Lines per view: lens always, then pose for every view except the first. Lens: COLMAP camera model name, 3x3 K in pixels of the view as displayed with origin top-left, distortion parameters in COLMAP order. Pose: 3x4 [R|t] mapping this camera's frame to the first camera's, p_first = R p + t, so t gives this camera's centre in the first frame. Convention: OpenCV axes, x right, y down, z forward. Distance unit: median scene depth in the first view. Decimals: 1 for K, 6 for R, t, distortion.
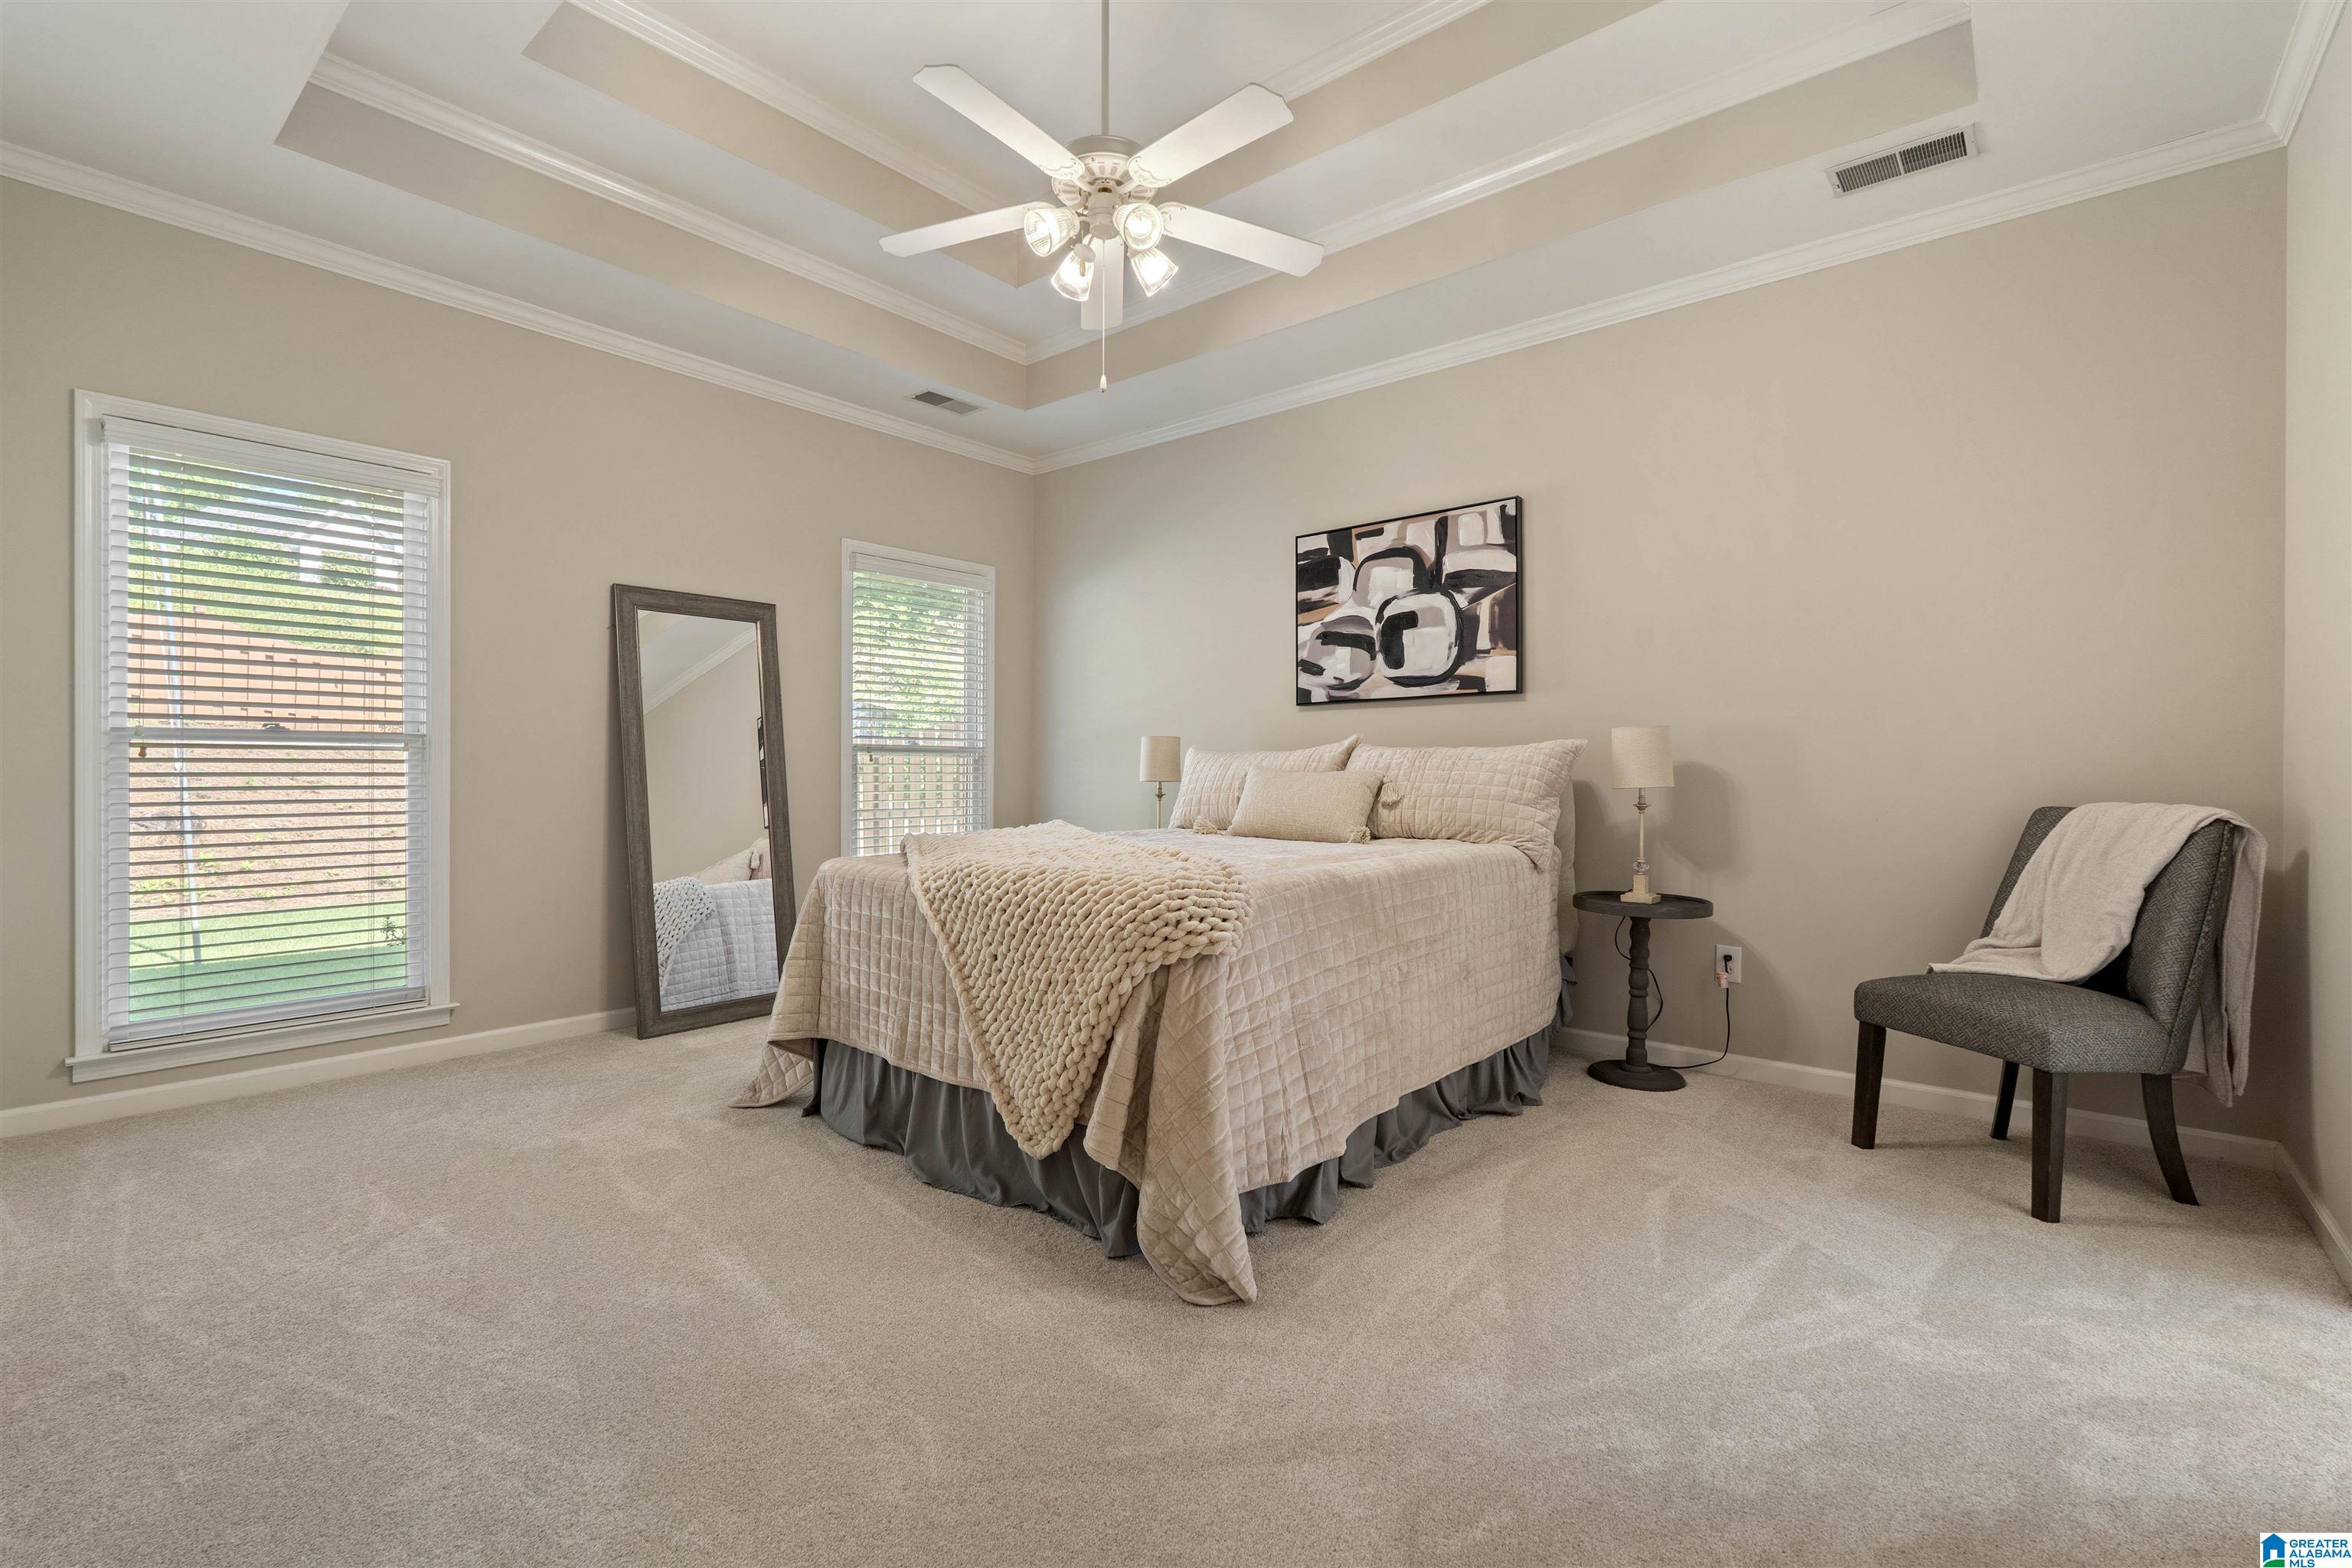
lens RADIAL K [[1037.9, 0, 1189.6], [0, 1037.9, 778.5], [0, 0, 1]] dist [0.002353, -0.000302]
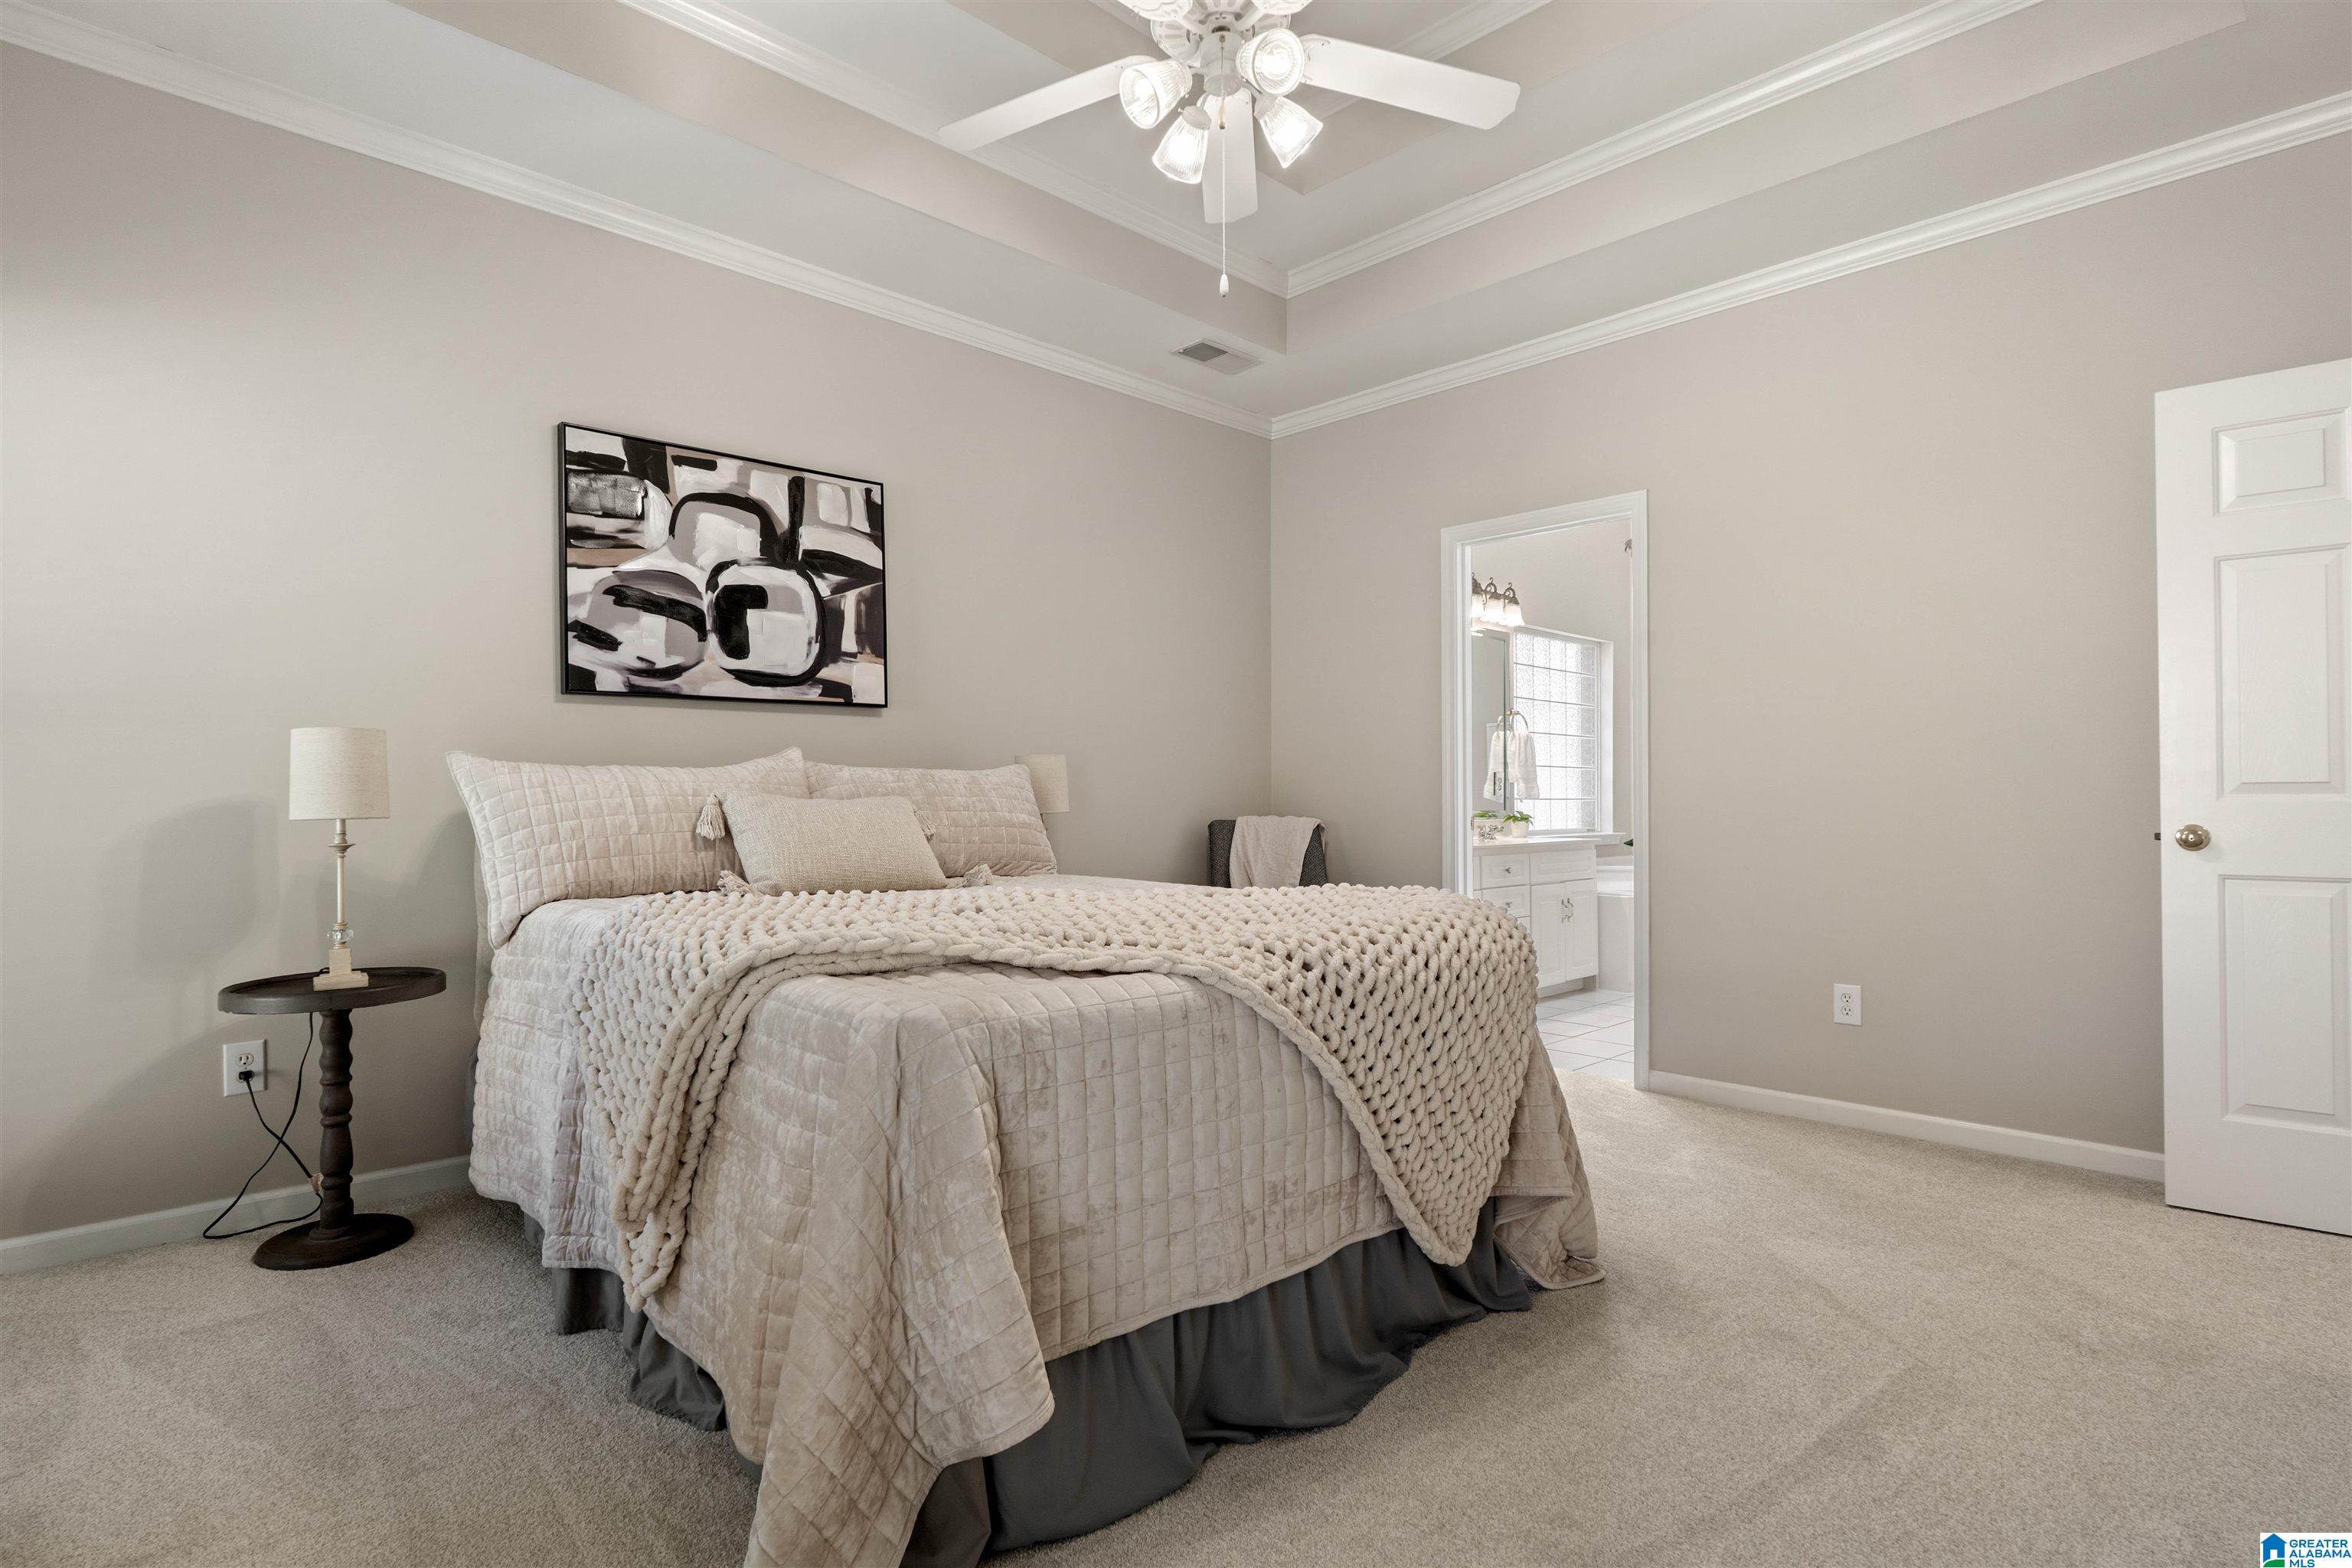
lens RADIAL K [[1156.0, 0, 1176.0], [0, 1156.0, 784.0], [0, 0, 1]] dist [0.001152, 0.000096]
pose [[0.129071, 0.015676, 0.991511, -0.570969], [0.016505, 0.999703, -0.017954, 0.002844], [-0.991498, 0.018682, 0.128774, 0.586362]]
